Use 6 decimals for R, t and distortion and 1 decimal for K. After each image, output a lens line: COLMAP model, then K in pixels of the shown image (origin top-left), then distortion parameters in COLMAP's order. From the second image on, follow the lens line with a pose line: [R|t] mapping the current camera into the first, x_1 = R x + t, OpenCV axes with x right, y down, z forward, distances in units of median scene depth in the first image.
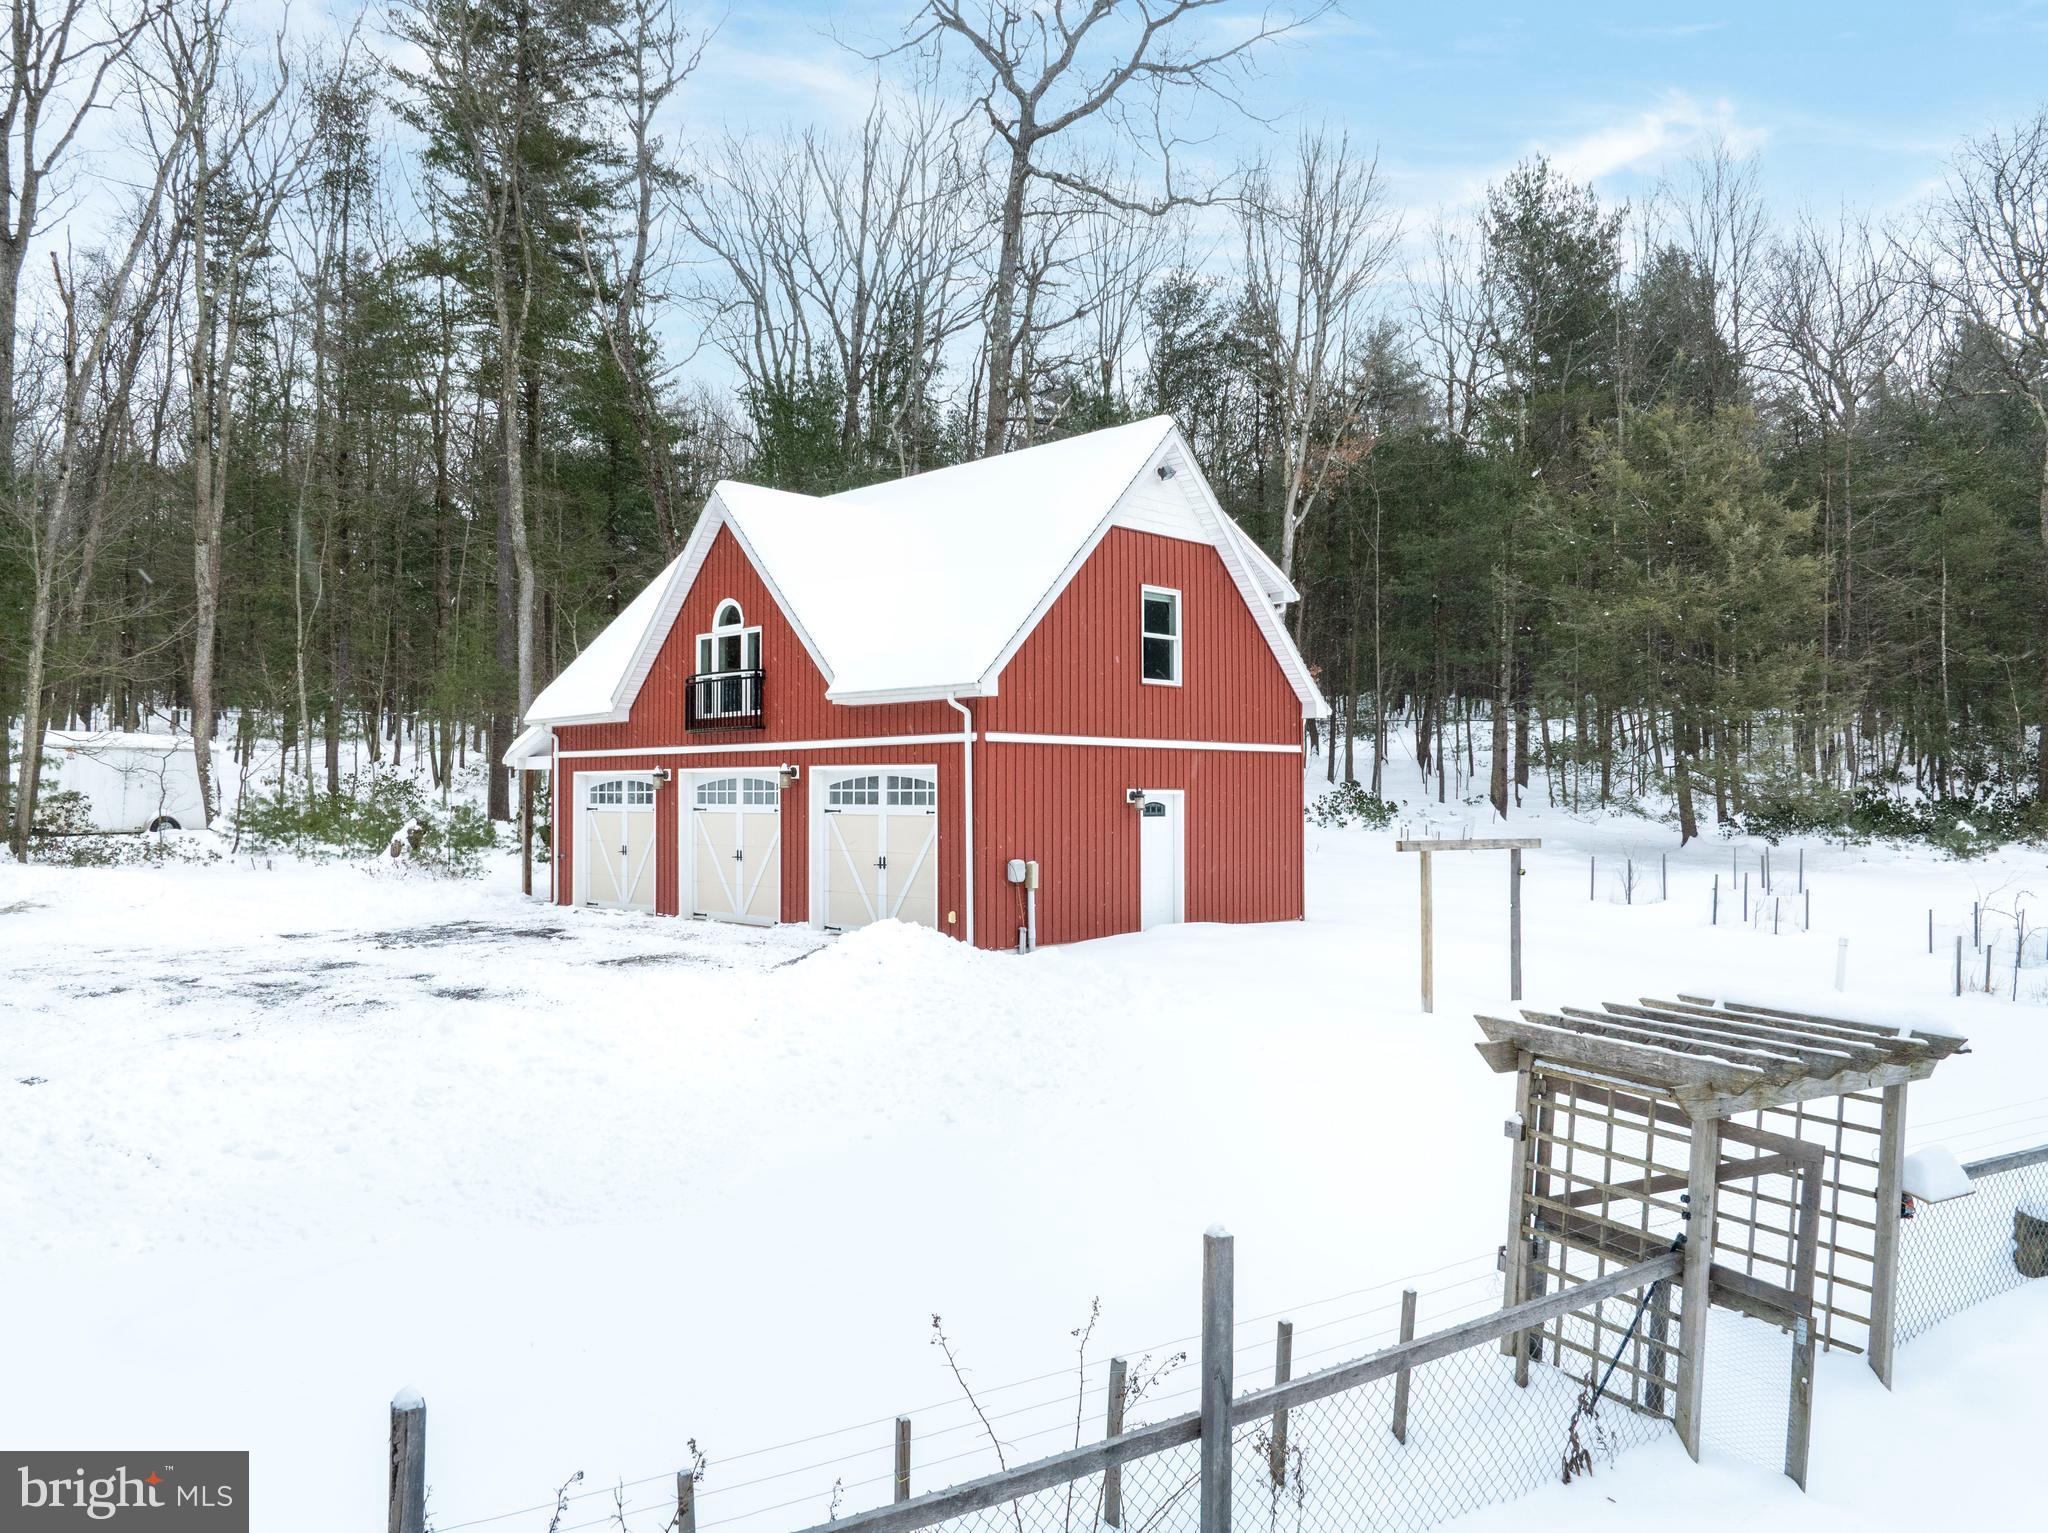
lens RADIAL K [[1410.8, 0, 1024.0], [0, 1410.8, 766.5], [0, 0, 1]] dist [-0.026424, -0.004502]
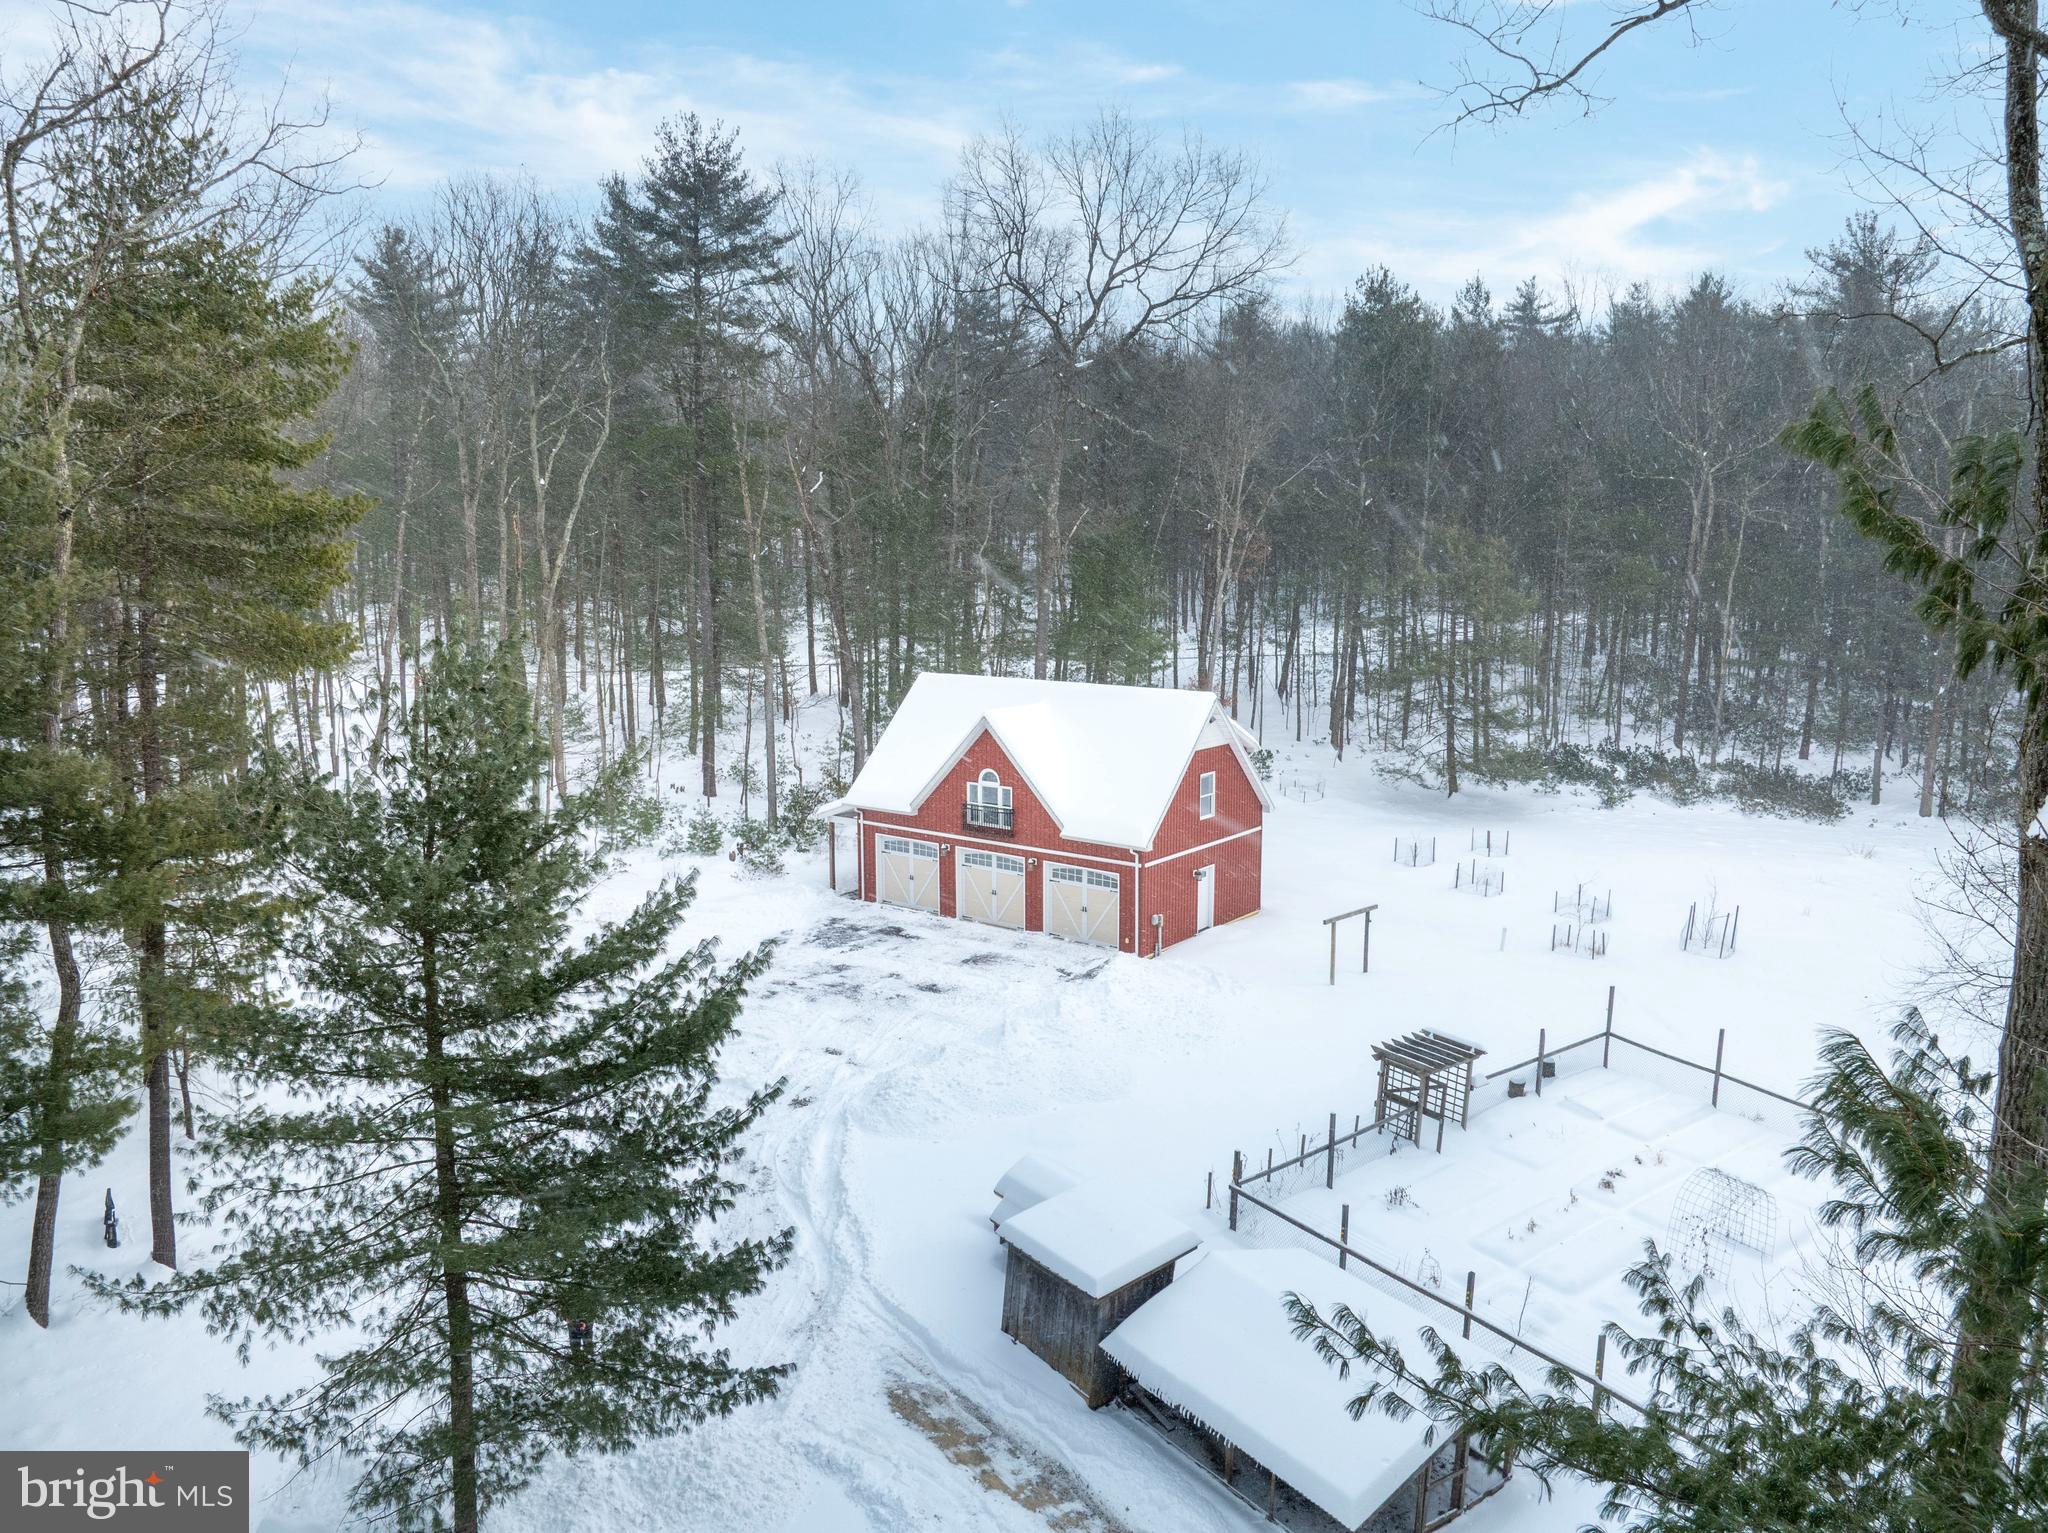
lens RADIAL K [[1410.8, 0, 1024.0], [0, 1410.8, 766.5], [0, 0, 1]] dist [-0.026424, -0.004502]
pose [[0.991366, -0.015608, 0.130193, -0.457108], [-0.007205, 0.984906, 0.172941, -0.506363], [-0.130927, -0.172386, 0.976290, -1.034210]]
